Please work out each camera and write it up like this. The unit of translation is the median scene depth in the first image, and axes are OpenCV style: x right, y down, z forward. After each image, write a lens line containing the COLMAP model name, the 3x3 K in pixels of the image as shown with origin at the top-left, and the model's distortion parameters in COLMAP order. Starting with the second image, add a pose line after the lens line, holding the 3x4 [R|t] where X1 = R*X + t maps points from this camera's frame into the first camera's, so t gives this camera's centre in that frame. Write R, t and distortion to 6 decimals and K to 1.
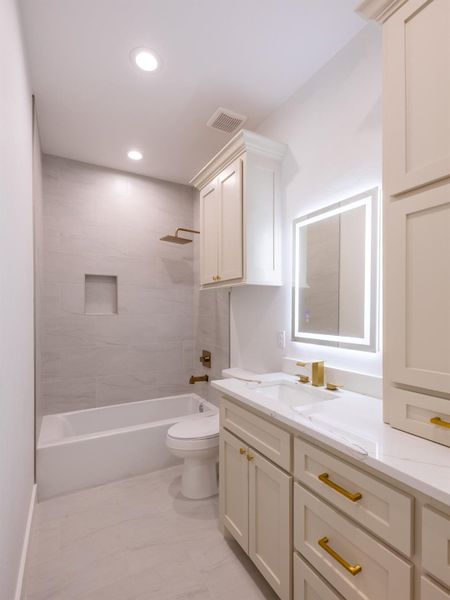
lens RADIAL K [[290.4, 0, 225.6], [0, 290.4, 303.8], [0, 0, 1]] dist [0.001198, 0.000160]
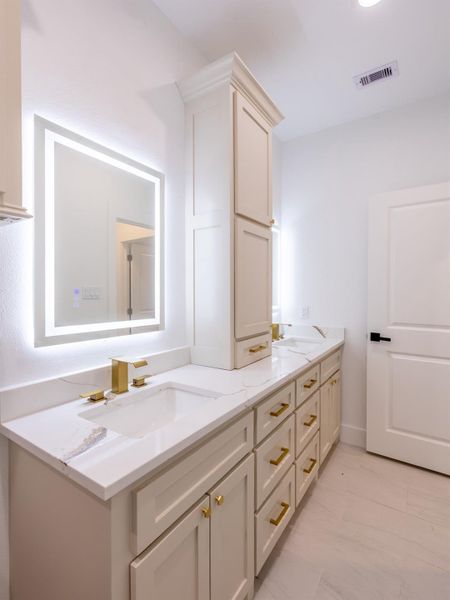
lens RADIAL K [[290.7, 0, 224.4], [0, 290.7, 291.2], [0, 0, 1]] dist [0.000925, 0.000024]
pose [[-0.444796, 0.004194, 0.895622, -0.511918], [-0.022197, 0.999630, -0.015705, 0.037245], [-0.895357, -0.026866, -0.444538, 1.221954]]
